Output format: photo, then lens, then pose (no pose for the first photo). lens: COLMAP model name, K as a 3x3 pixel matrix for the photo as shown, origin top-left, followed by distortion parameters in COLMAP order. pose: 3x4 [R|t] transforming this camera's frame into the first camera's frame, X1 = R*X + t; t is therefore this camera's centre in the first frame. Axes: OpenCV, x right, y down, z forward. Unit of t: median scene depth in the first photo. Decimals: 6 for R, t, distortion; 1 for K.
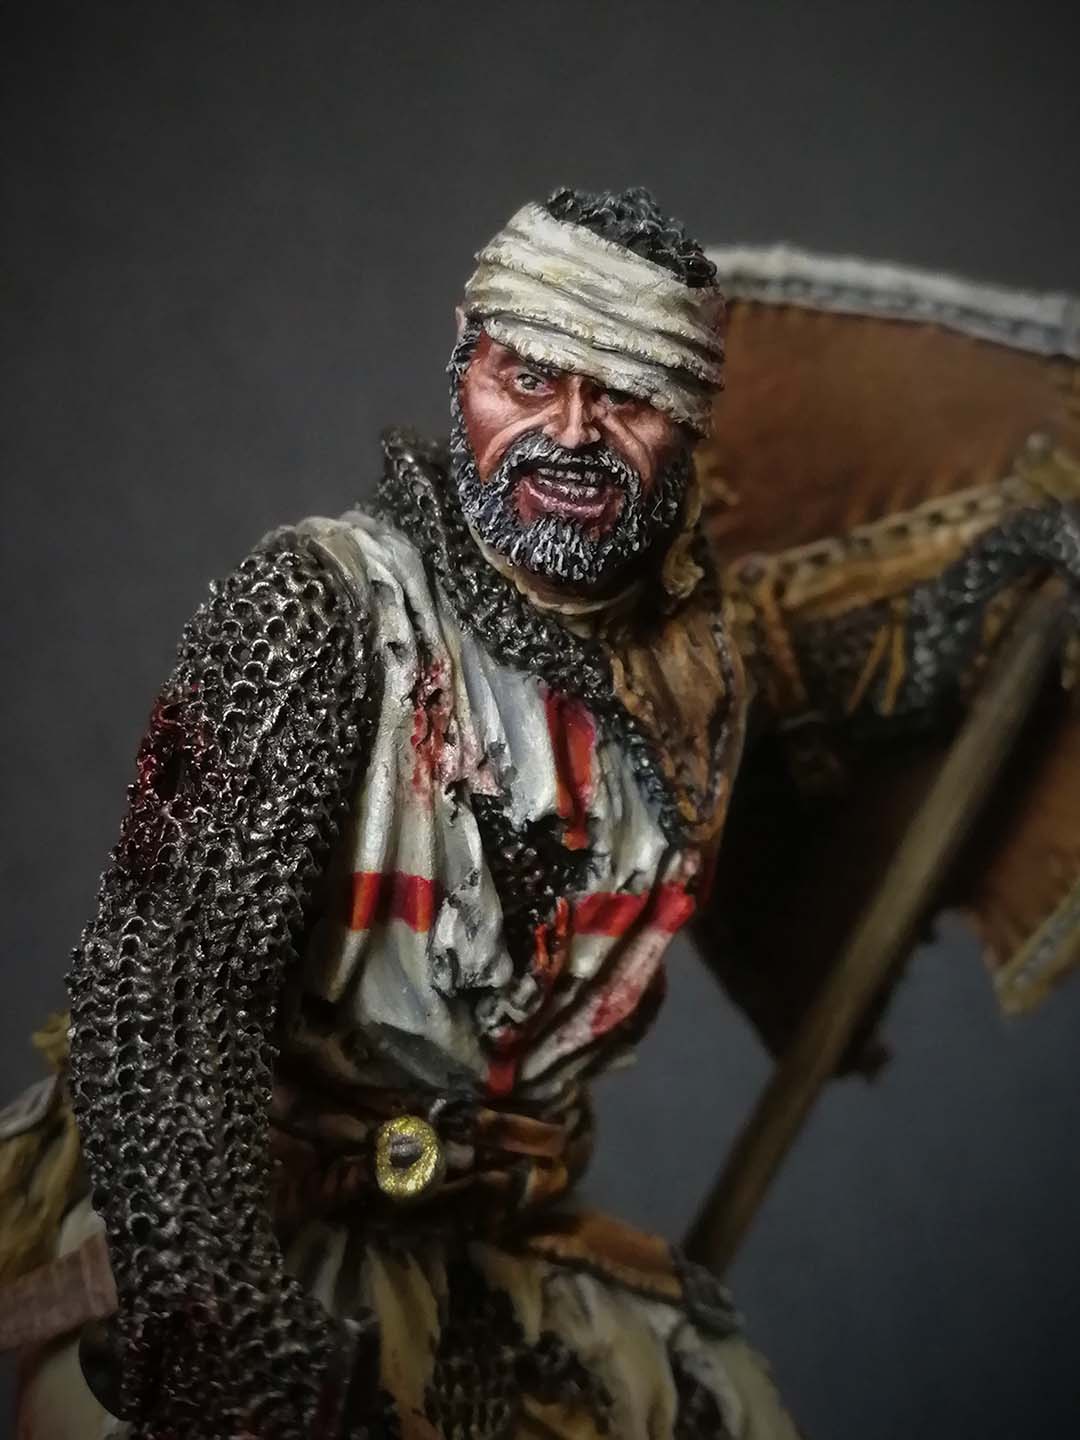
lens RADIAL K [[2605.5, 0, 540.0], [0, 2605.5, 720.0], [0, 0, 1]] dist [0.024283, -0.118088]
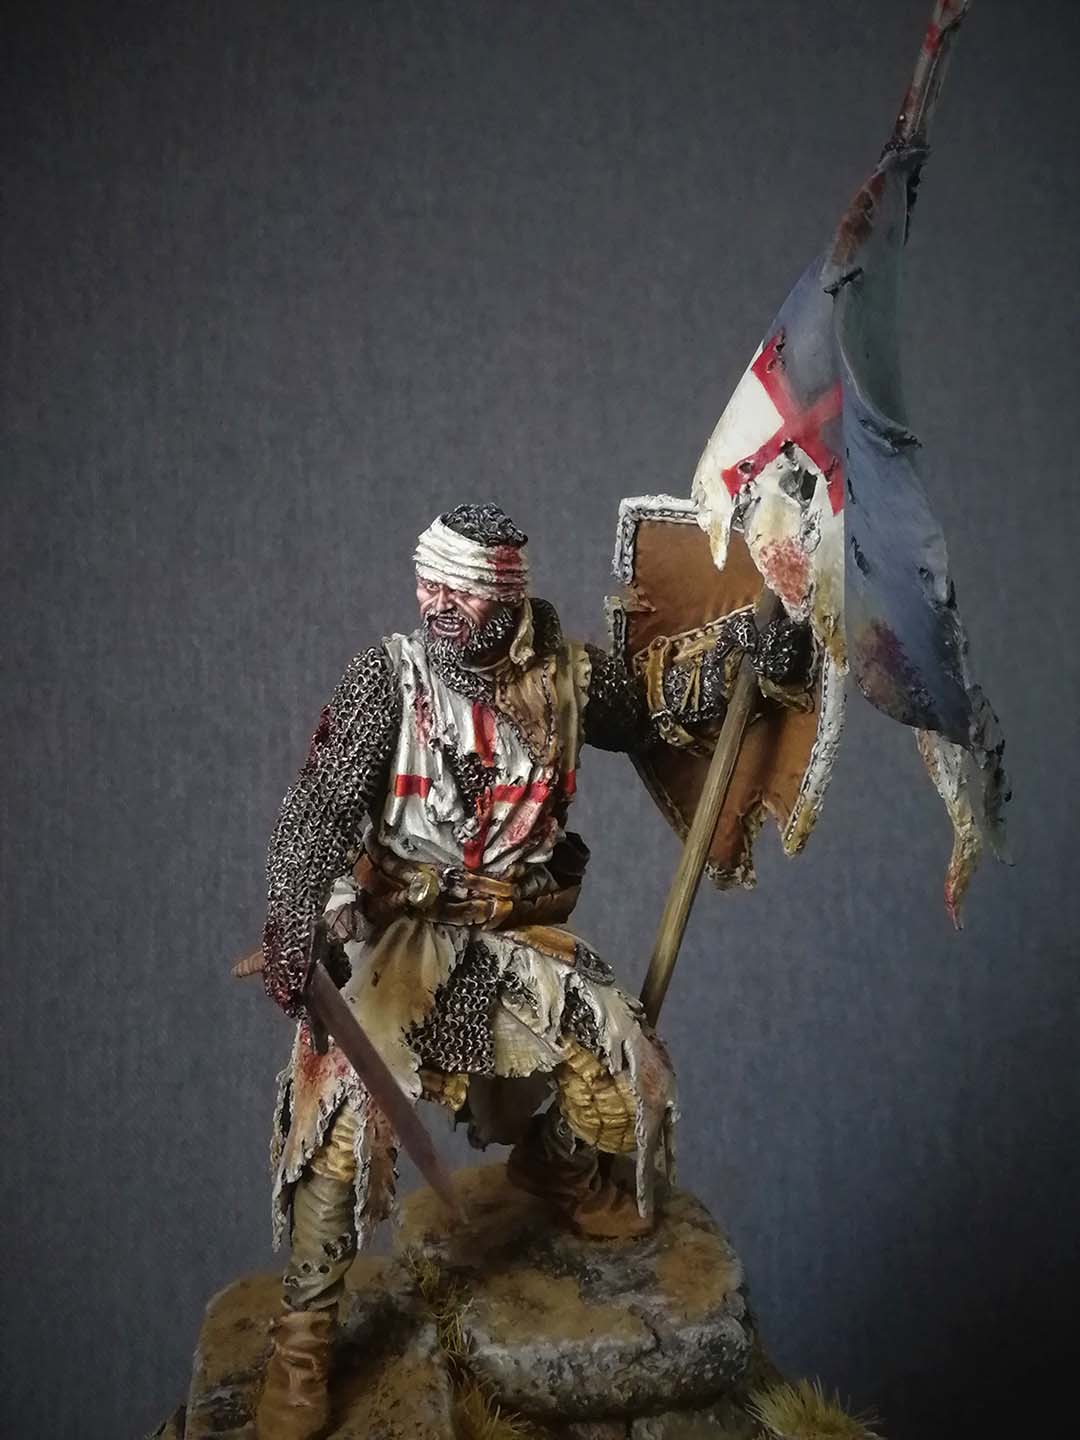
lens RADIAL K [[2605.5, 0, 540.0], [0, 2605.5, 720.0], [0, 0, 1]] dist [0.024283, -0.118088]
pose [[0.908935, -0.000998, -0.416937, 1.104518], [0.005098, 0.999949, 0.008720, -0.016027], [0.416907, -0.010052, 0.908894, -1.240537]]
